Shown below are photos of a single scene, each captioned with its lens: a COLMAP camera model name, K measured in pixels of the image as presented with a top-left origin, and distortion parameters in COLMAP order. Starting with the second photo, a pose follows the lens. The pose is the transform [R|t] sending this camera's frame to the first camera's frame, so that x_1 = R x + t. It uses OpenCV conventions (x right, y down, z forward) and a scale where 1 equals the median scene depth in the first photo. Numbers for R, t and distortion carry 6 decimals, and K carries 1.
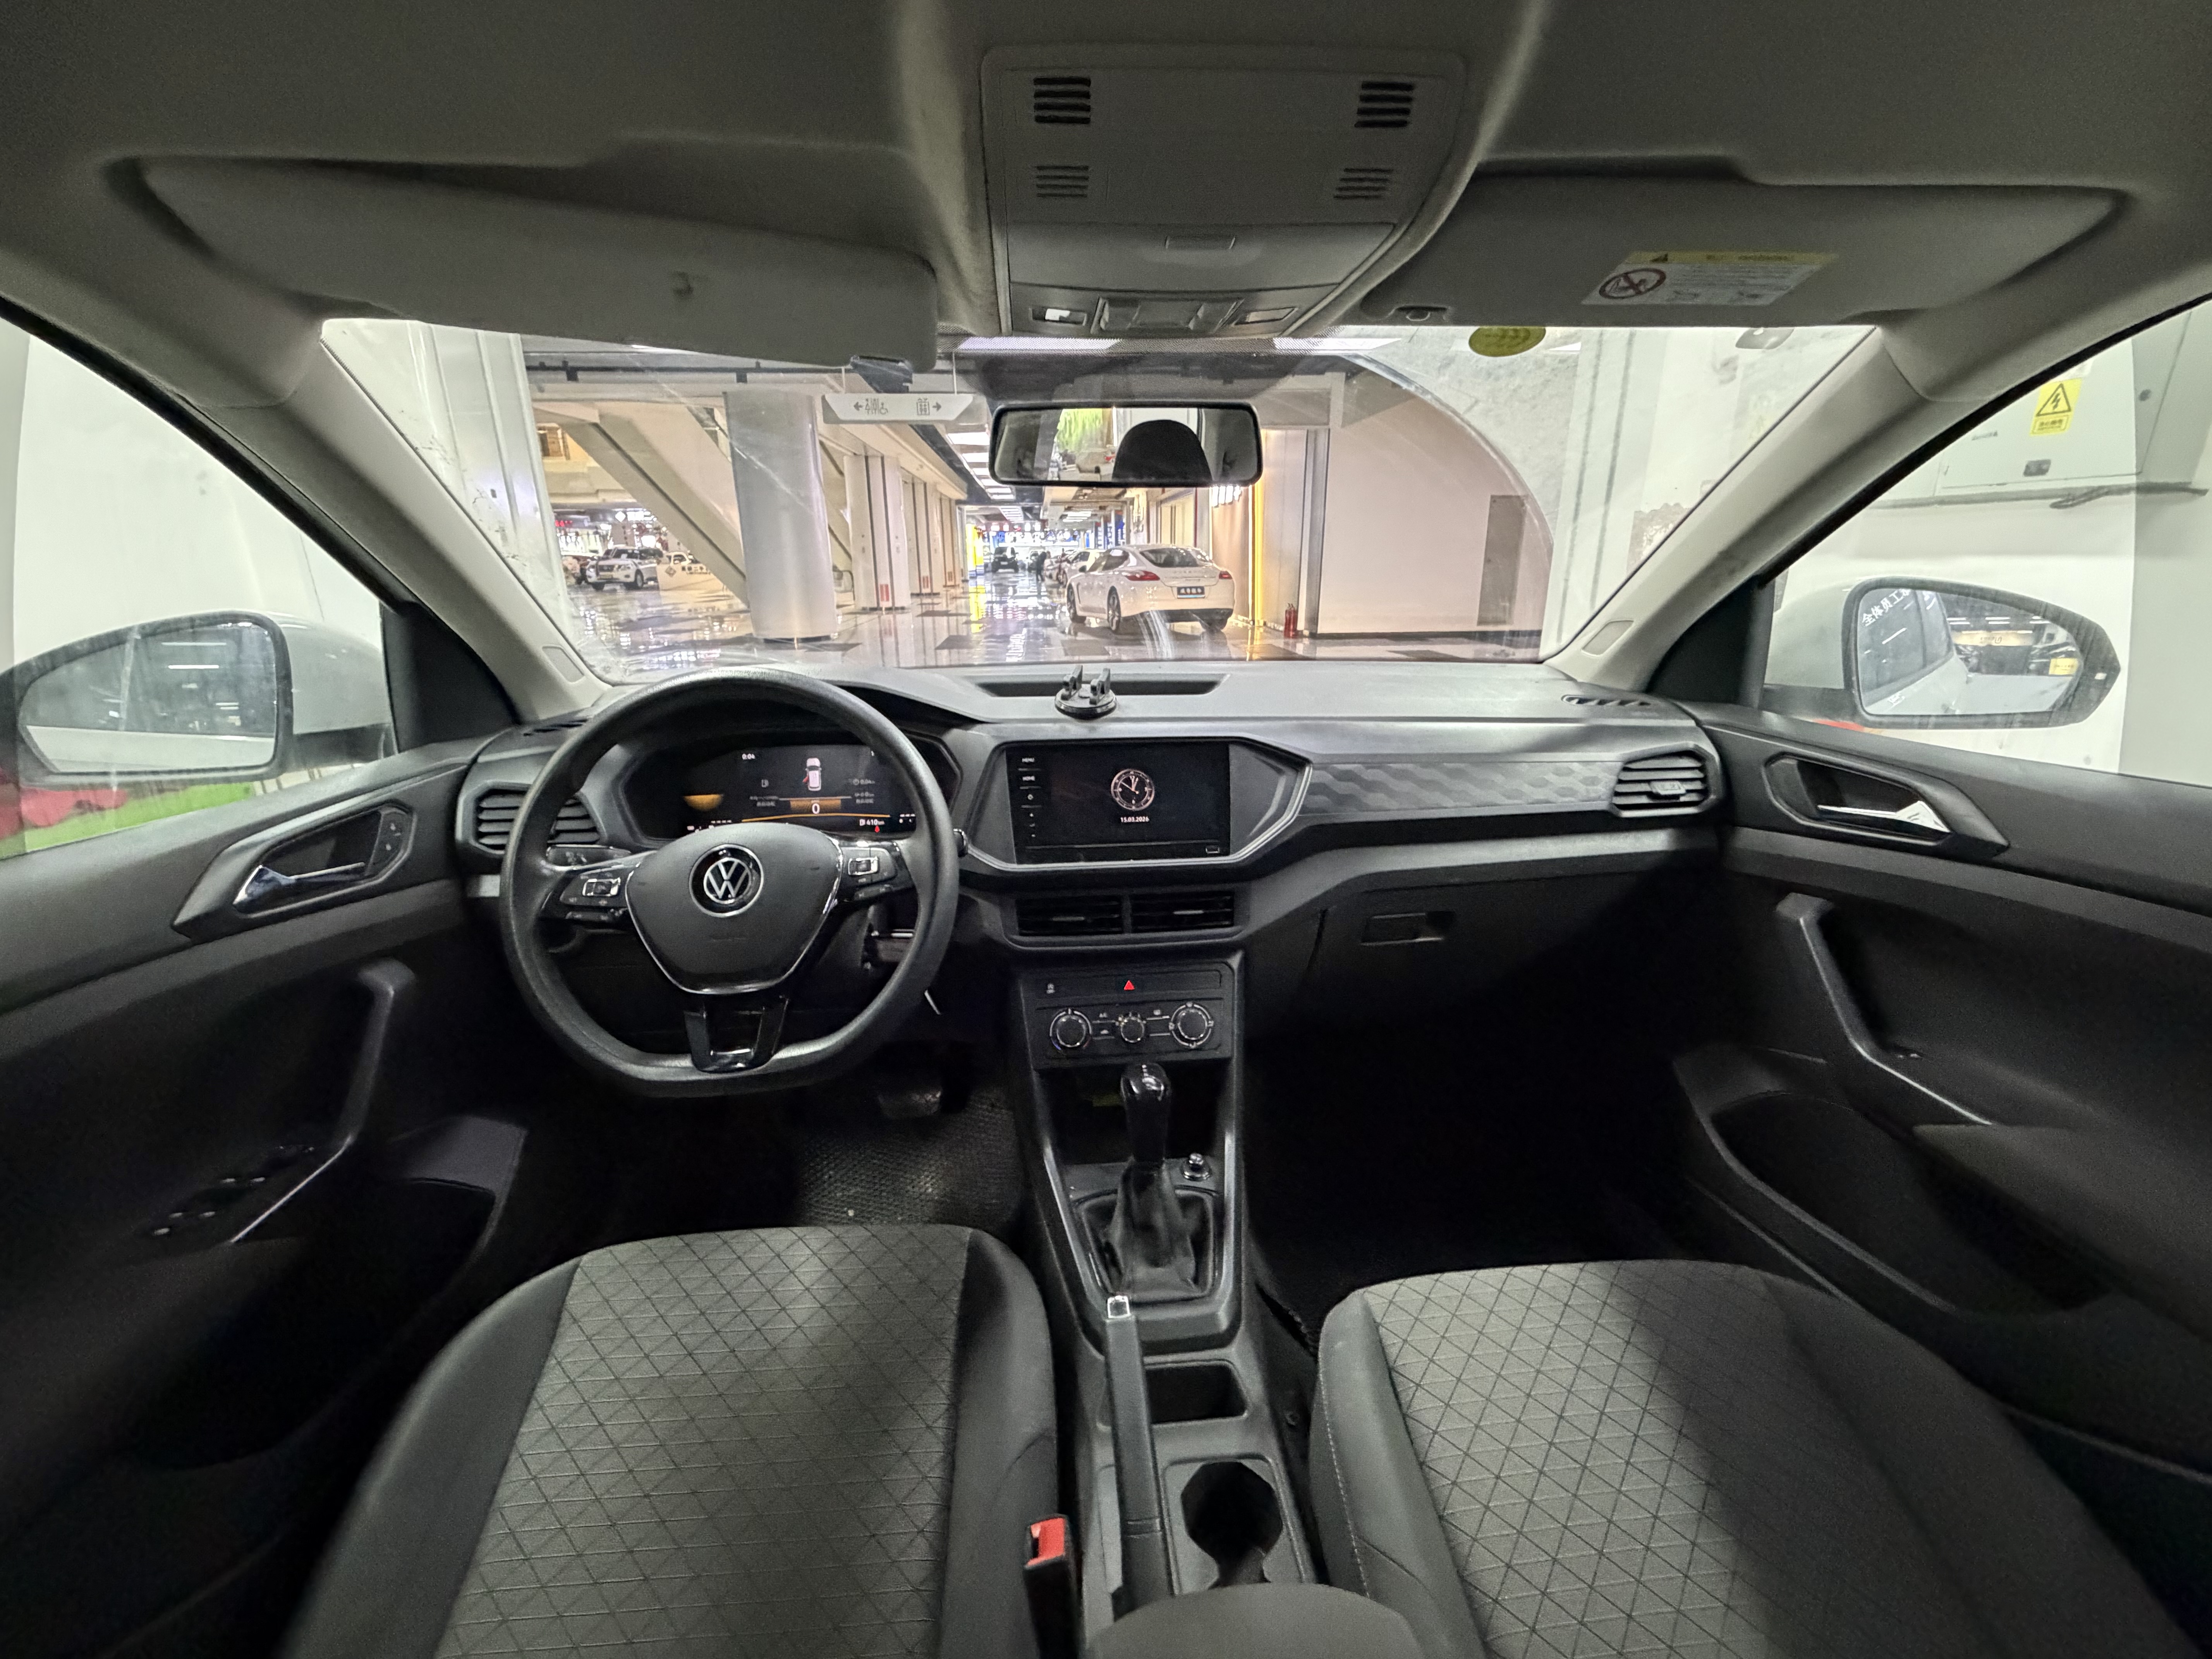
lens RADIAL K [[892.1, 0, 1107.6], [0, 892.1, 829.6], [0, 0, 1]] dist [0.002760, -0.000505]
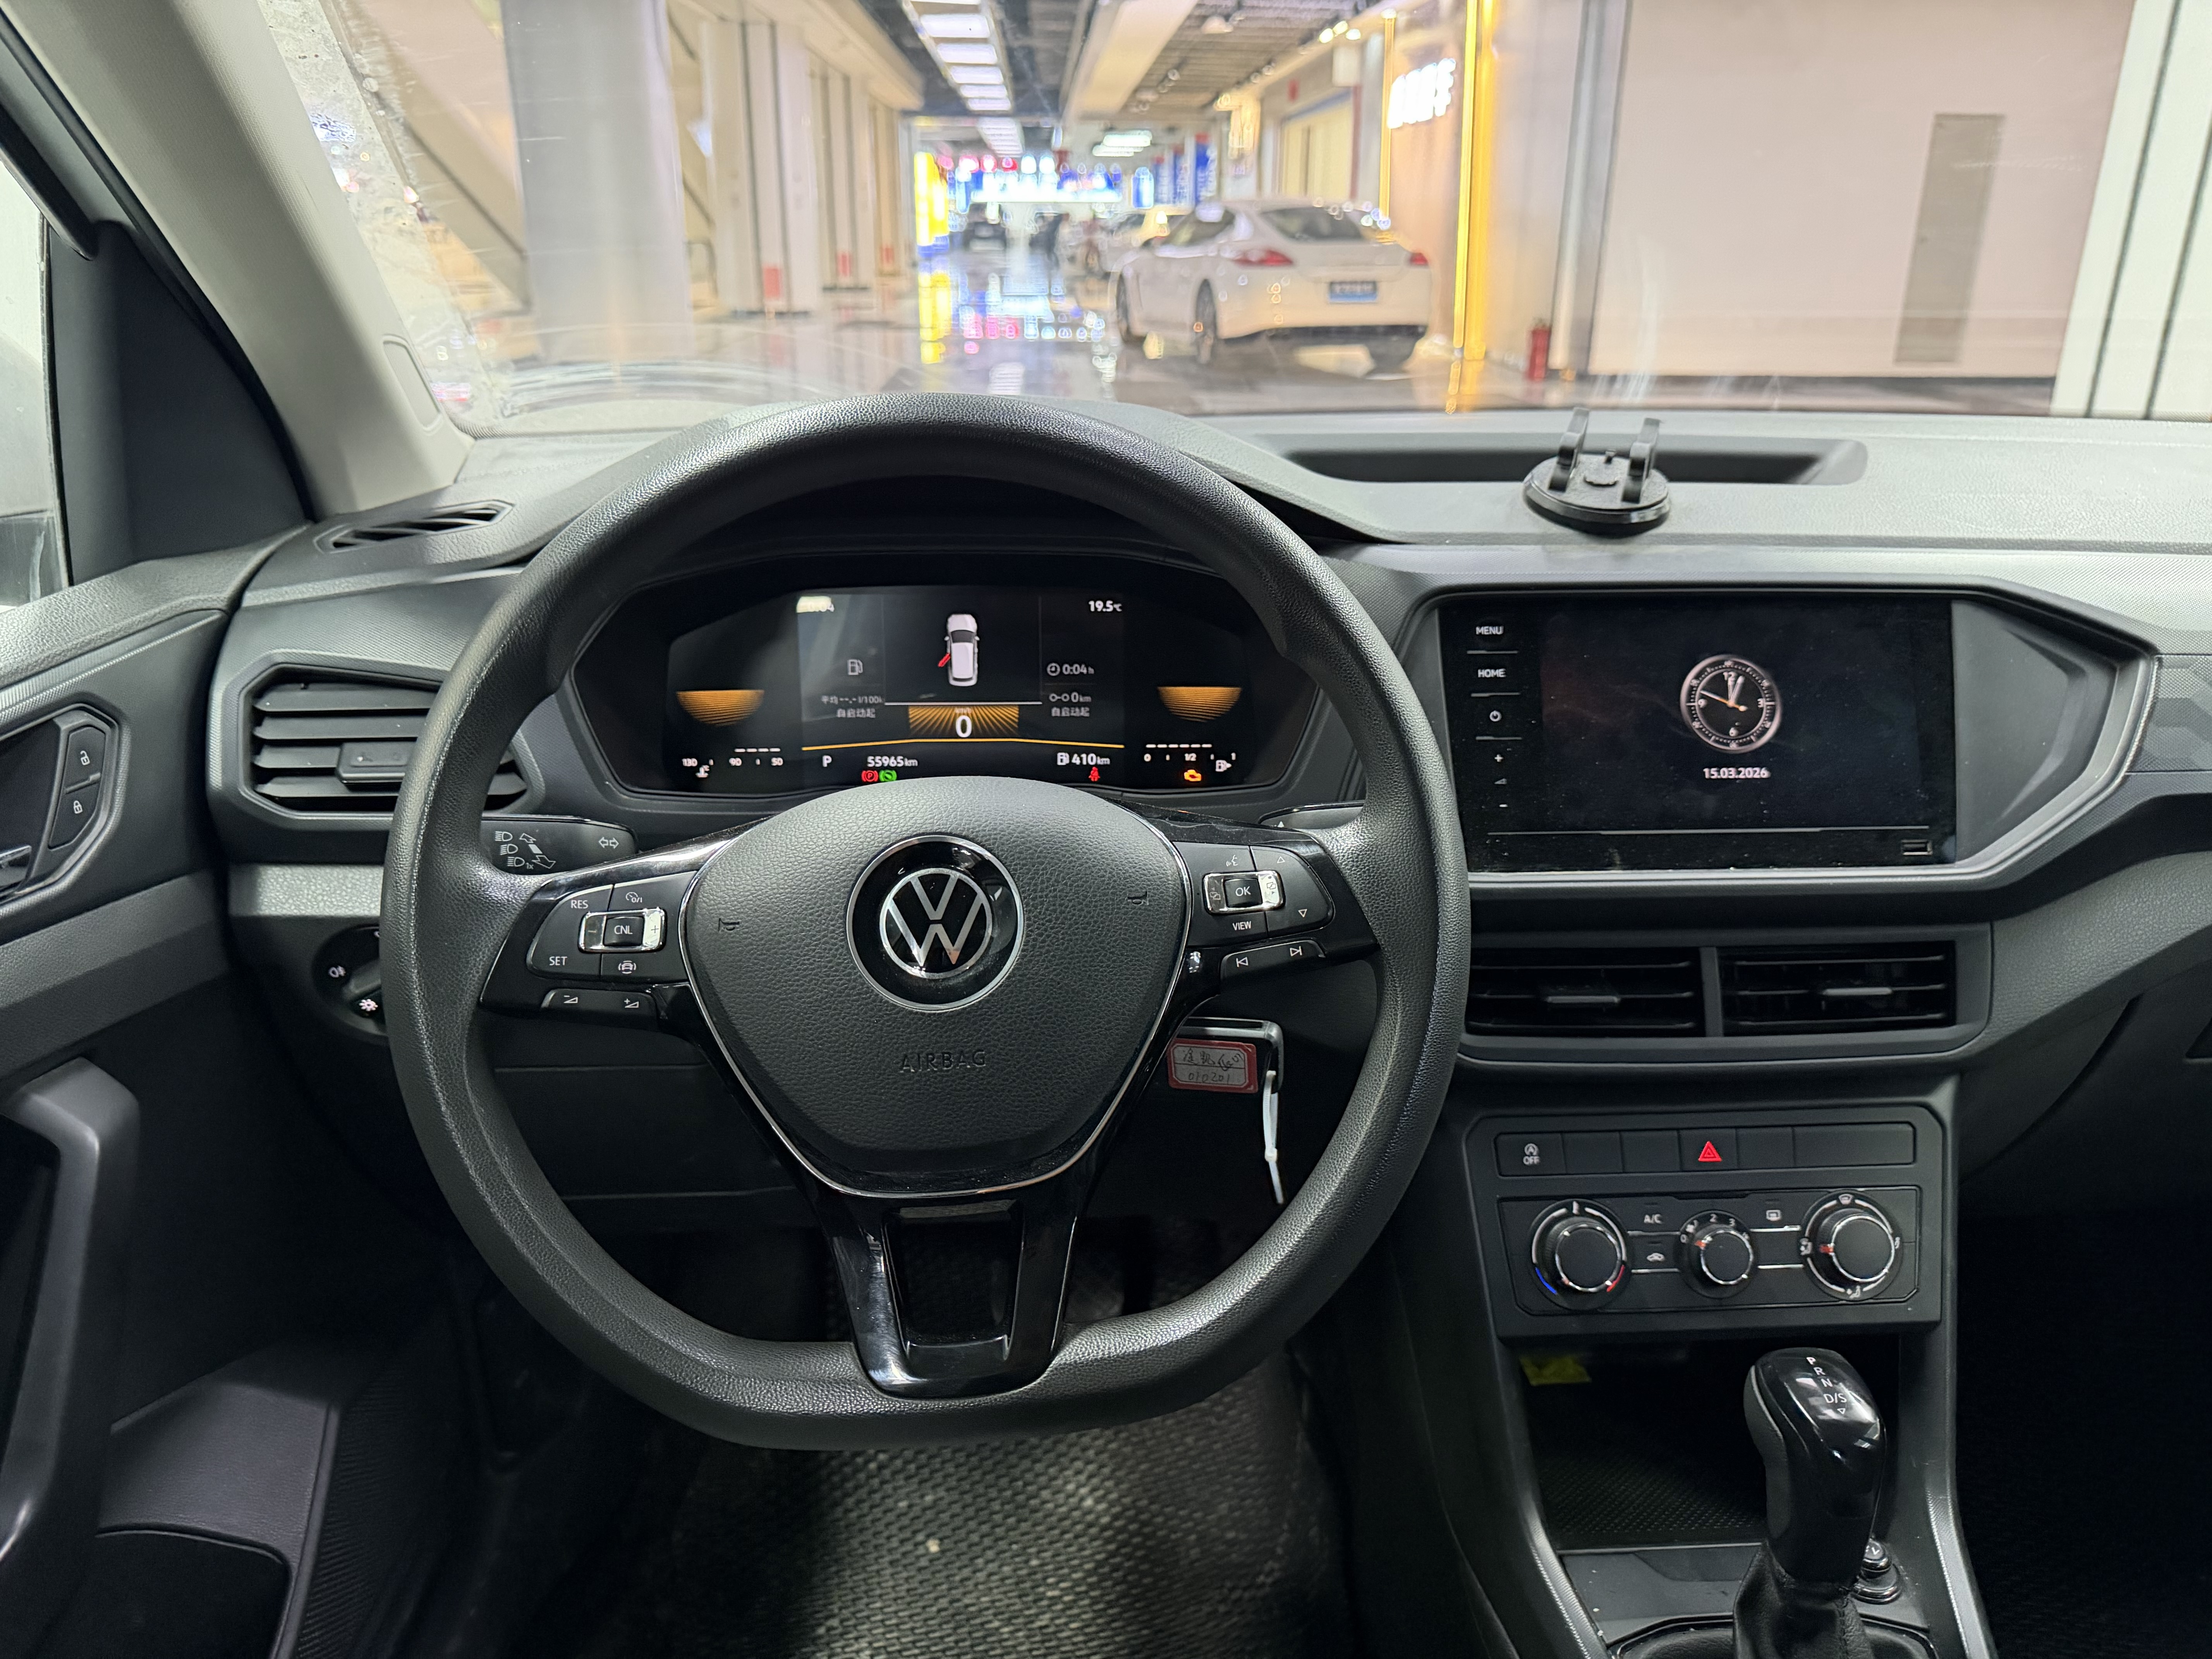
lens RADIAL K [[1598.2, 0, 1103.1], [0, 1598.2, 832.9], [0, 0, 1]] dist [0.030868, -0.043364]
pose [[0.999396, 0.026075, -0.022964, -0.258839], [-0.024522, 0.997551, 0.065509, -0.026302], [0.024616, -0.064906, 0.997588, 0.213789]]
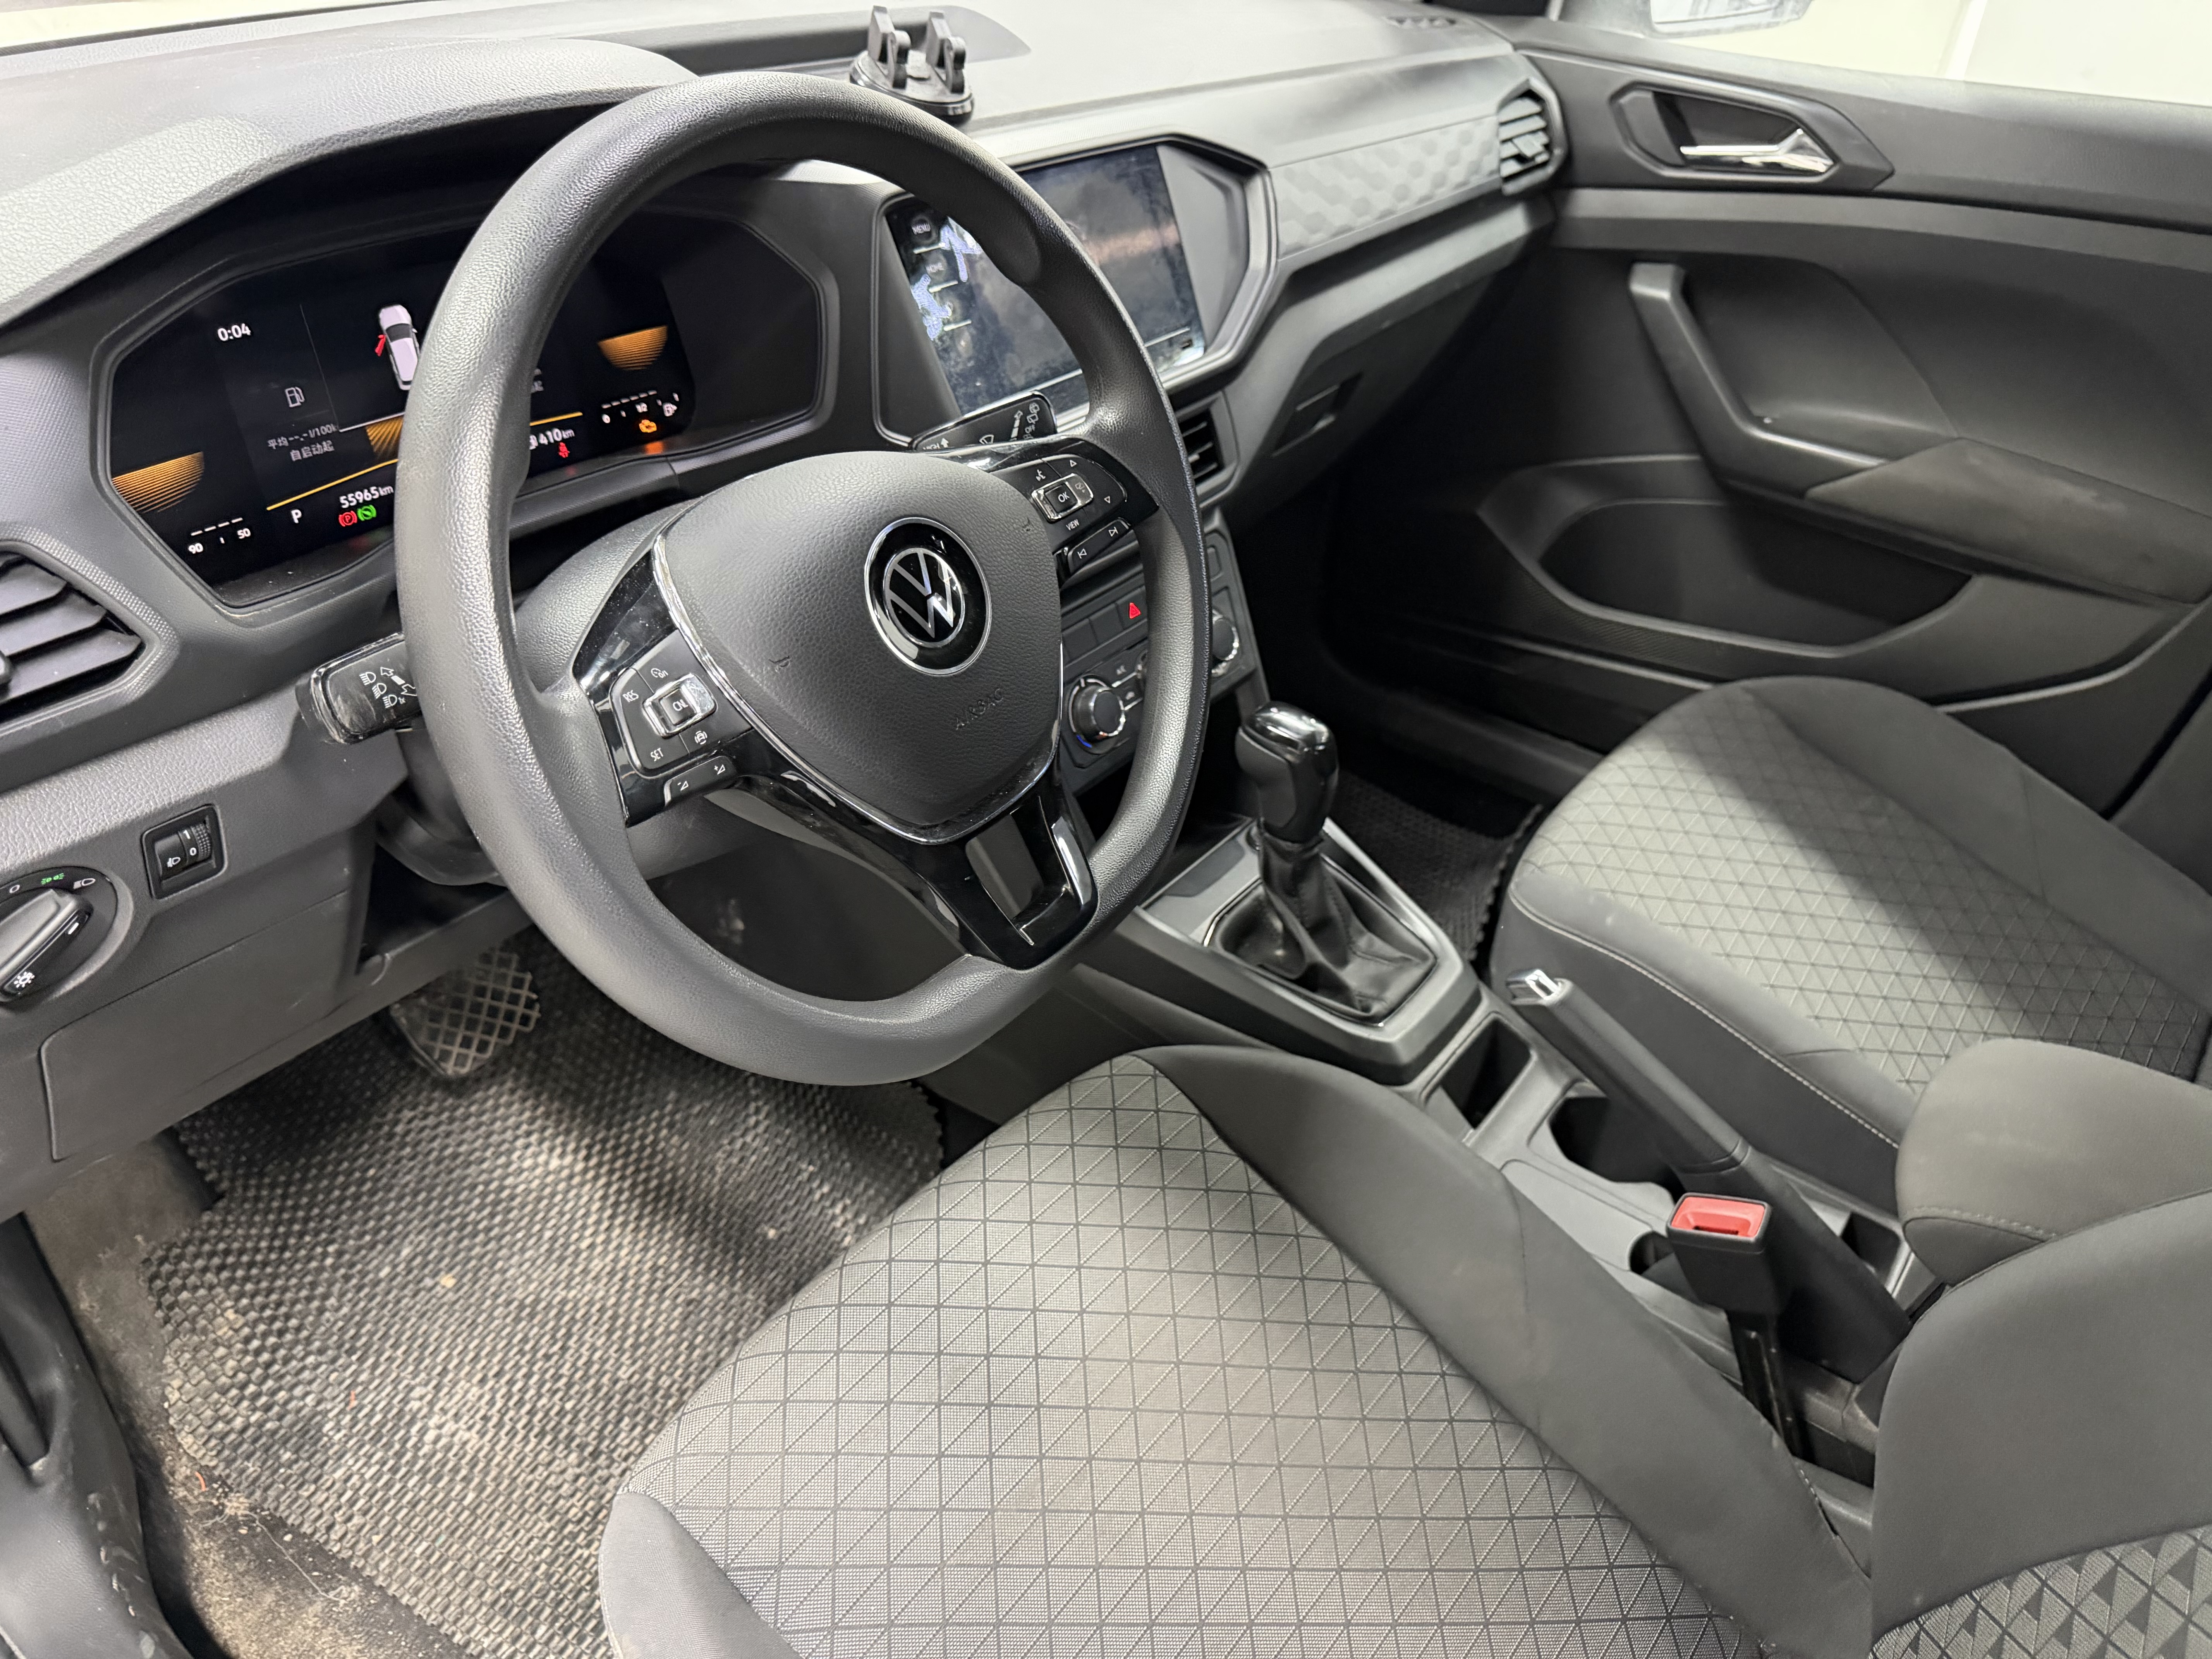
lens RADIAL K [[1598.2, 0, 1109.8], [0, 1598.2, 835.1], [0, 0, 1]] dist [0.030868, -0.043364]
pose [[0.656058, -0.388150, 0.647247, -0.728462], [0.146955, 0.906894, 0.394903, -0.109695], [-0.740265, -0.163963, 0.652015, 0.295014]]
